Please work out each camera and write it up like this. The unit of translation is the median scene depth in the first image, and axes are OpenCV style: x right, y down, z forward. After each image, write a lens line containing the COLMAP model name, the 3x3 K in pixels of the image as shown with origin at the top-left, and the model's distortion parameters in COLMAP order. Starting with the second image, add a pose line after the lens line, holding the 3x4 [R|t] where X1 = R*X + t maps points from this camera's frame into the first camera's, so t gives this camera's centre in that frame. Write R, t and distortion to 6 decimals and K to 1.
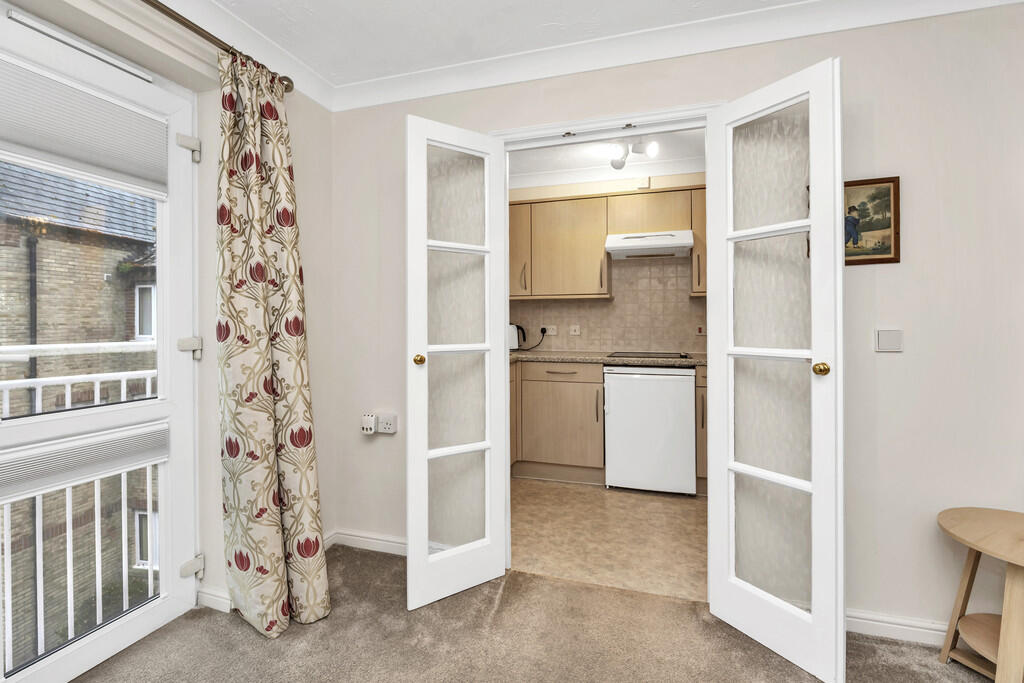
lens RADIAL K [[437.4, 0, 517.6], [0, 437.4, 323.4], [0, 0, 1]] dist [-0.001821, -0.000237]
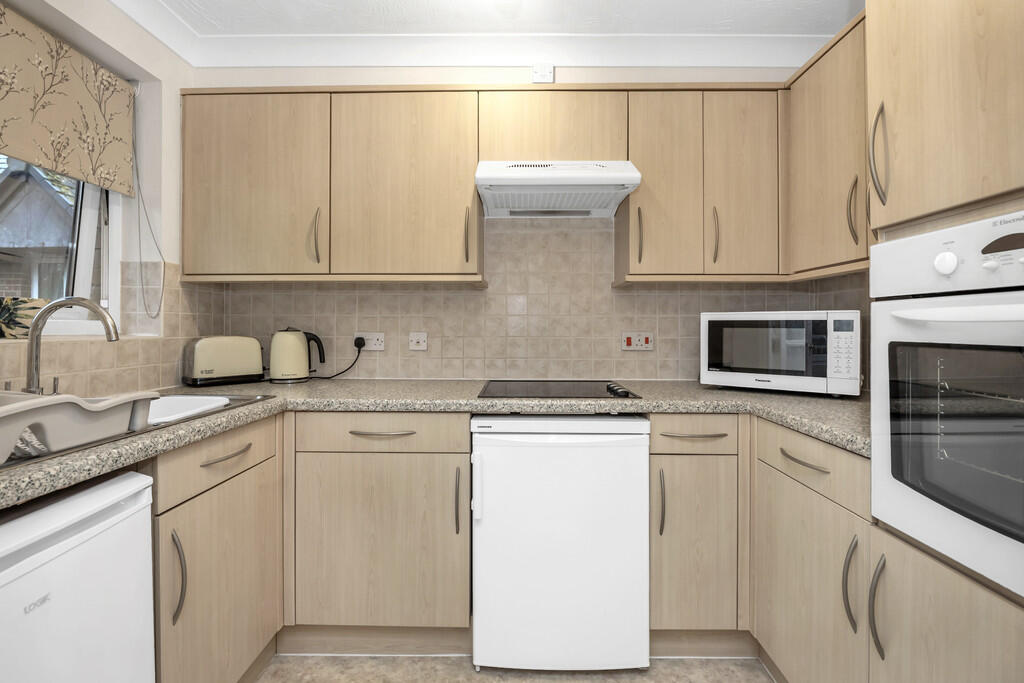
lens RADIAL K [[437.4, 0, 511.7], [0, 437.4, 330.4], [0, 0, 1]] dist [-0.001821, -0.000237]
pose [[0.953946, 0.006553, 0.299906, 0.082940], [-0.006223, 0.999979, -0.002053, 0.001872], [-0.299913, 0.000092, 0.953967, 0.462995]]
